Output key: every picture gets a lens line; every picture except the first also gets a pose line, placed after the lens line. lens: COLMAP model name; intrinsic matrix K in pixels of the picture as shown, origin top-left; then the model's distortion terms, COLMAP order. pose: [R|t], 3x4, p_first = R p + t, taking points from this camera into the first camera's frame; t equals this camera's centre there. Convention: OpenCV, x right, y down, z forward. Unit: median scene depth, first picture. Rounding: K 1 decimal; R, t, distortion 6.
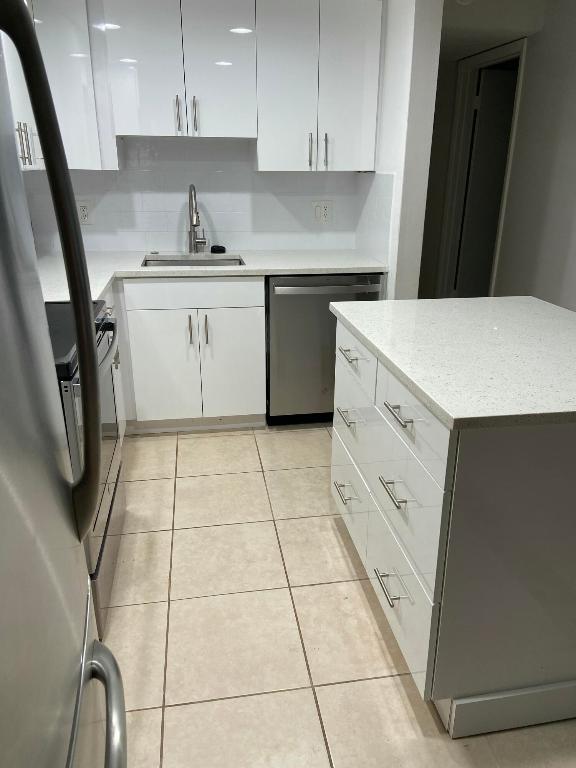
lens RADIAL K [[576.2, 0, 288.0], [0, 576.2, 384.0], [0, 0, 1]] dist [0.155848, -0.218415]
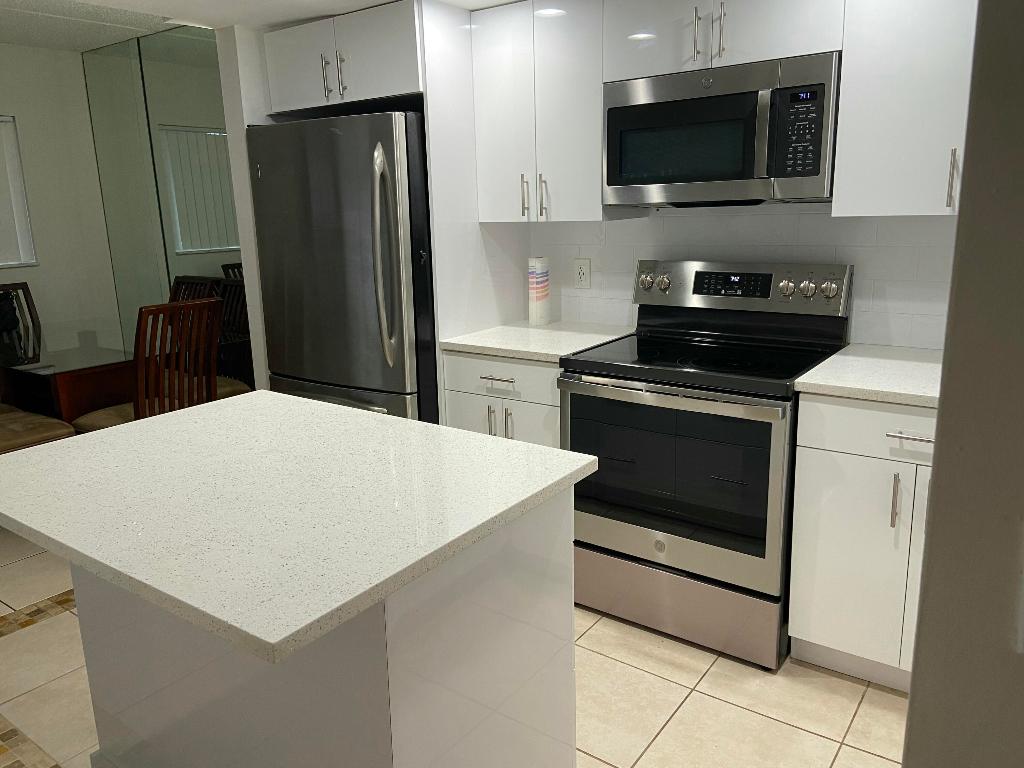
lens RADIAL K [[768.3, 0, 512.0], [0, 768.3, 384.0], [0, 0, 1]] dist [0.155848, -0.218415]
pose [[-0.707918, 0.167808, -0.686070, 0.453210], [-0.234051, 0.860746, 0.452037, -0.371417], [0.666387, 0.480580, -0.570062, 0.983365]]
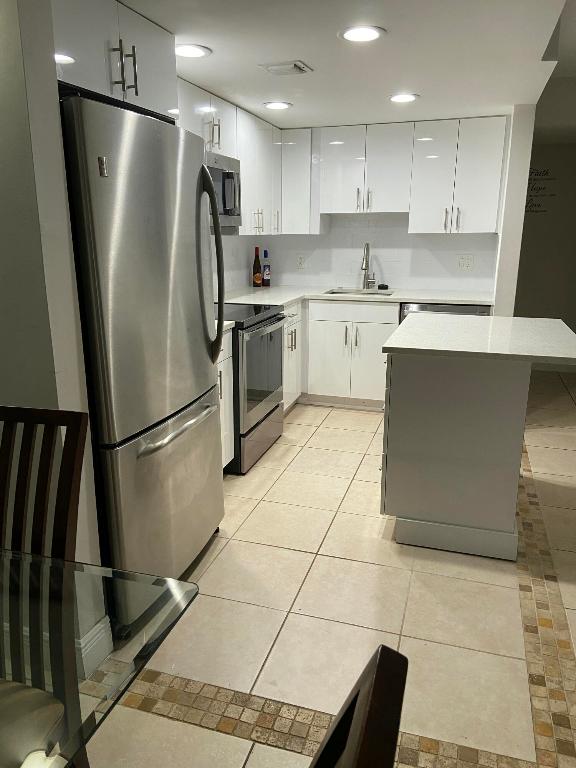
lens RADIAL K [[576.2, 0, 288.0], [0, 576.2, 384.0], [0, 0, 1]] dist [0.155848, -0.218415]
pose [[0.894927, 0.110668, -0.432271, 0.355115], [-0.155567, 0.985356, -0.069803, 0.157057], [0.418215, 0.129715, 0.899038, -0.393297]]
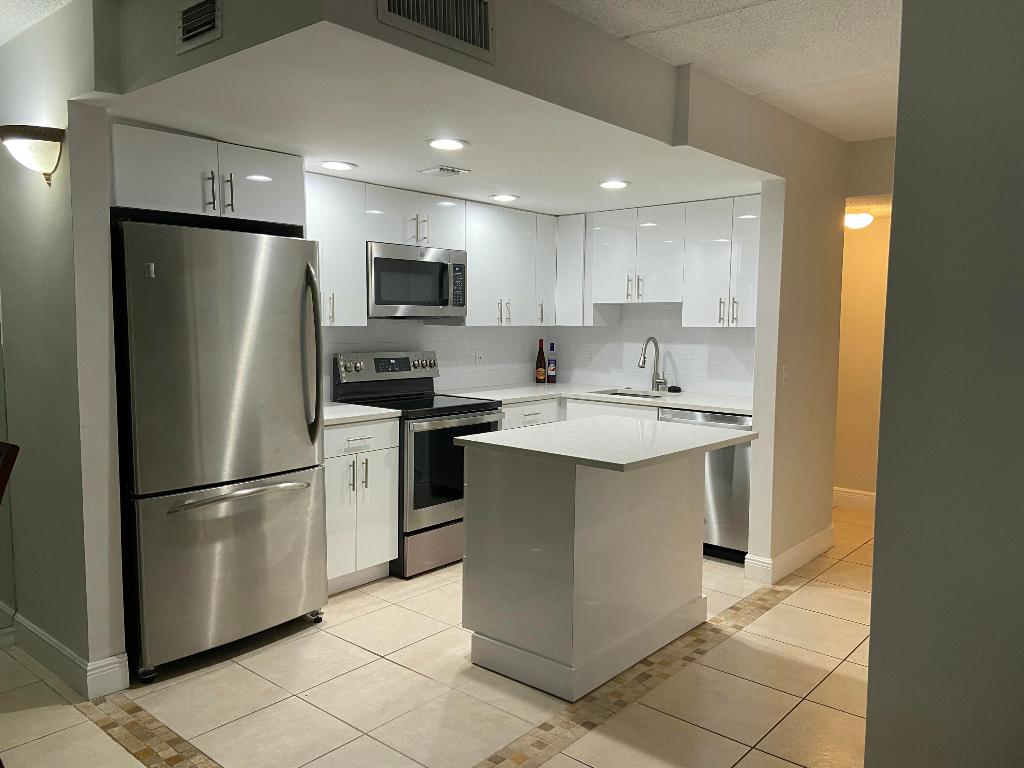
lens RADIAL K [[768.3, 0, 512.0], [0, 768.3, 384.0], [0, 0, 1]] dist [0.155848, -0.218415]
pose [[0.648340, 0.066202, -0.758467, 0.954354], [-0.277063, 0.948422, -0.154052, 0.097908], [0.709149, 0.310021, 0.633242, -0.239509]]
